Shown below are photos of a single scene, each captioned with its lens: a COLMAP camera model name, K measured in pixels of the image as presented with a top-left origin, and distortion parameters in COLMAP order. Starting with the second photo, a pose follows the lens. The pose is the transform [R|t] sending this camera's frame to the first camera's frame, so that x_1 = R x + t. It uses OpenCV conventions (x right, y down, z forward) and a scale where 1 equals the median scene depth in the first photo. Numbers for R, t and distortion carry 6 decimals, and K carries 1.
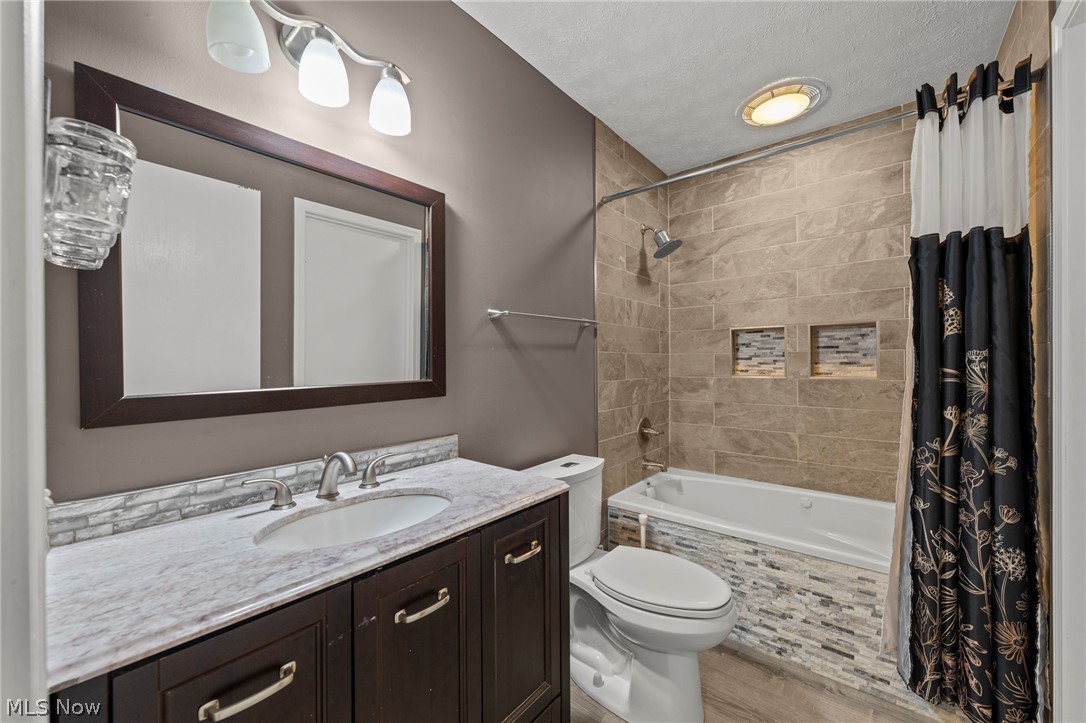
lens RADIAL K [[417.1, 0, 537.8], [0, 417.1, 362.8], [0, 0, 1]] dist [-0.000619, 0.000387]
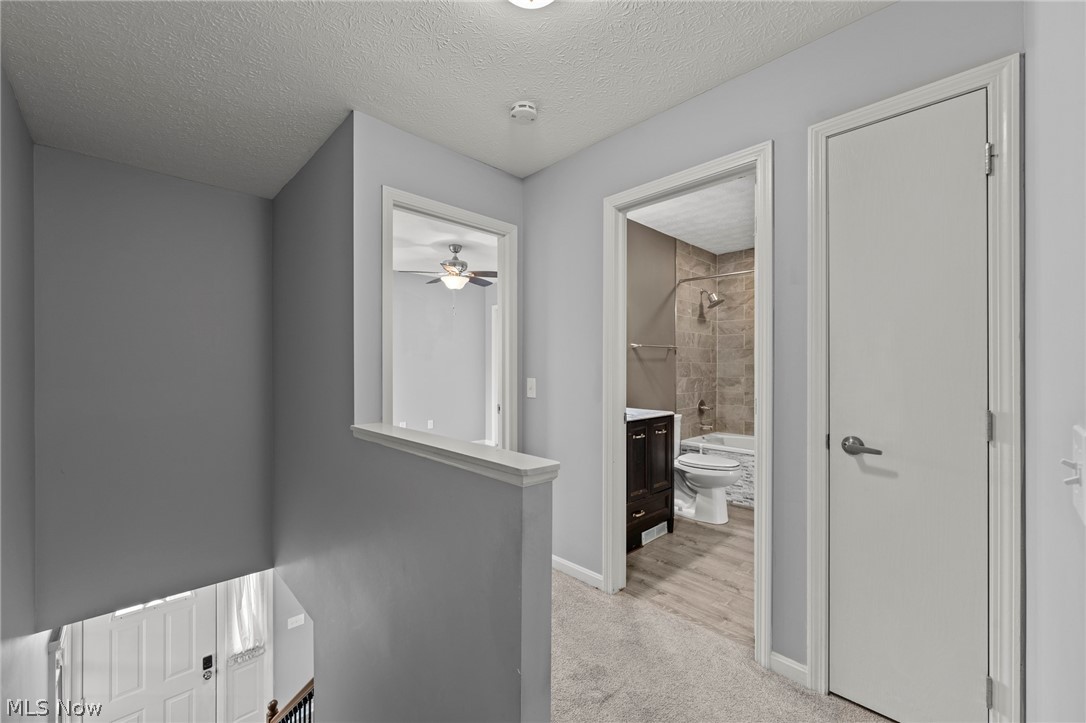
lens RADIAL K [[414.6, 0, 542.8], [0, 414.6, 367.0], [0, 0, 1]] dist [-0.001261, -0.000026]
pose [[0.994210, 0.008244, -0.107135, -0.365547], [-0.008464, 0.999963, -0.001598, 0.005327], [0.107118, 0.002495, 0.994243, -1.323731]]
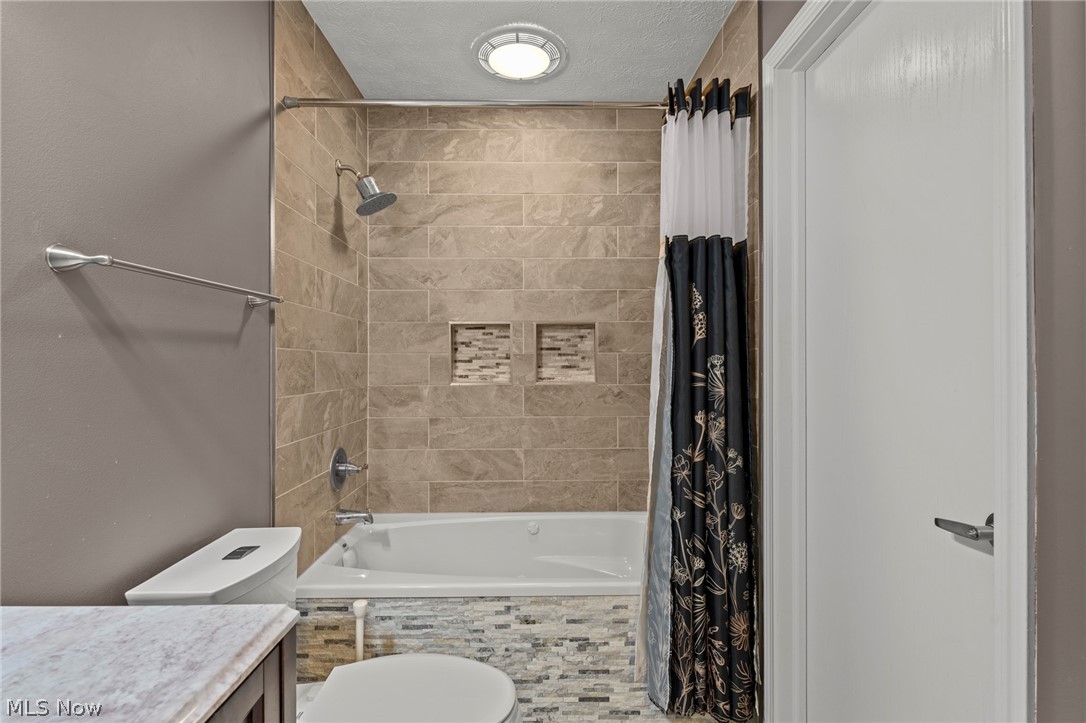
lens RADIAL K [[528.5, 0, 544.2], [0, 528.5, 359.6], [0, 0, 1]] dist [0.003847, -0.000513]
pose [[0.754732, 0.008250, 0.655982, -0.091810], [-0.000875, 0.999933, -0.011570, -0.001872], [-0.656033, 0.008158, 0.754688, 0.236317]]
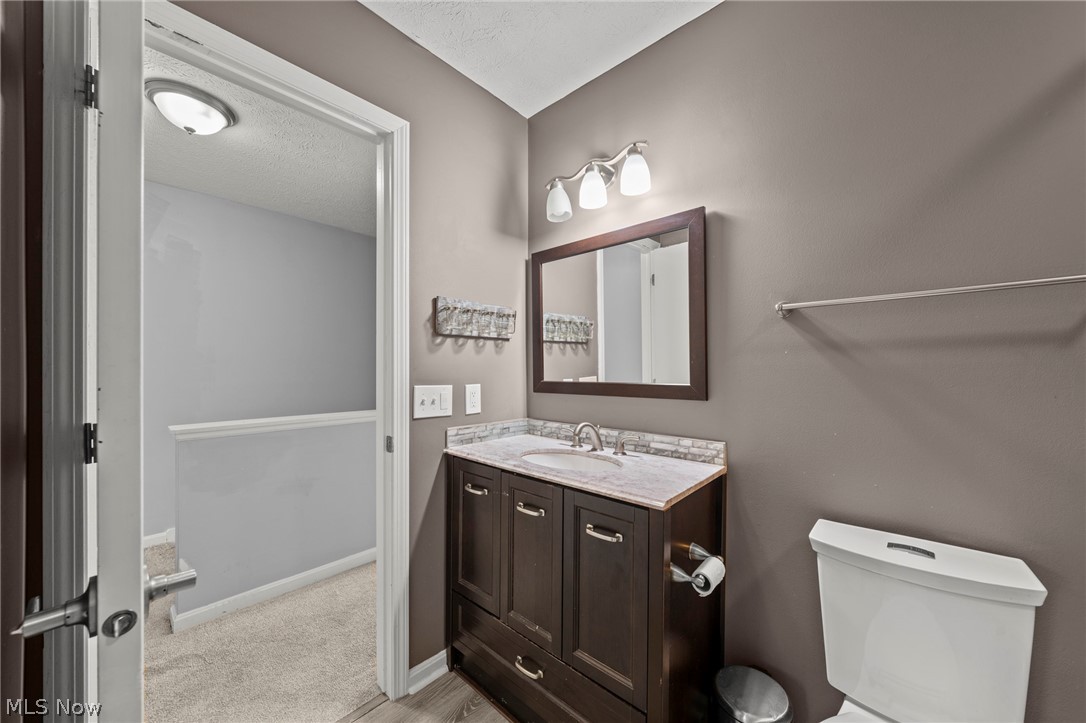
lens RADIAL K [[394.1, 0, 542.5], [0, 394.1, 364.3], [0, 0, 1]] dist [-0.006346, 0.000136]
pose [[-0.030963, 0.000835, -0.999520, 0.698493], [-0.002888, 0.999995, 0.000925, -0.008997], [0.999516, 0.002916, -0.030960, 0.571175]]
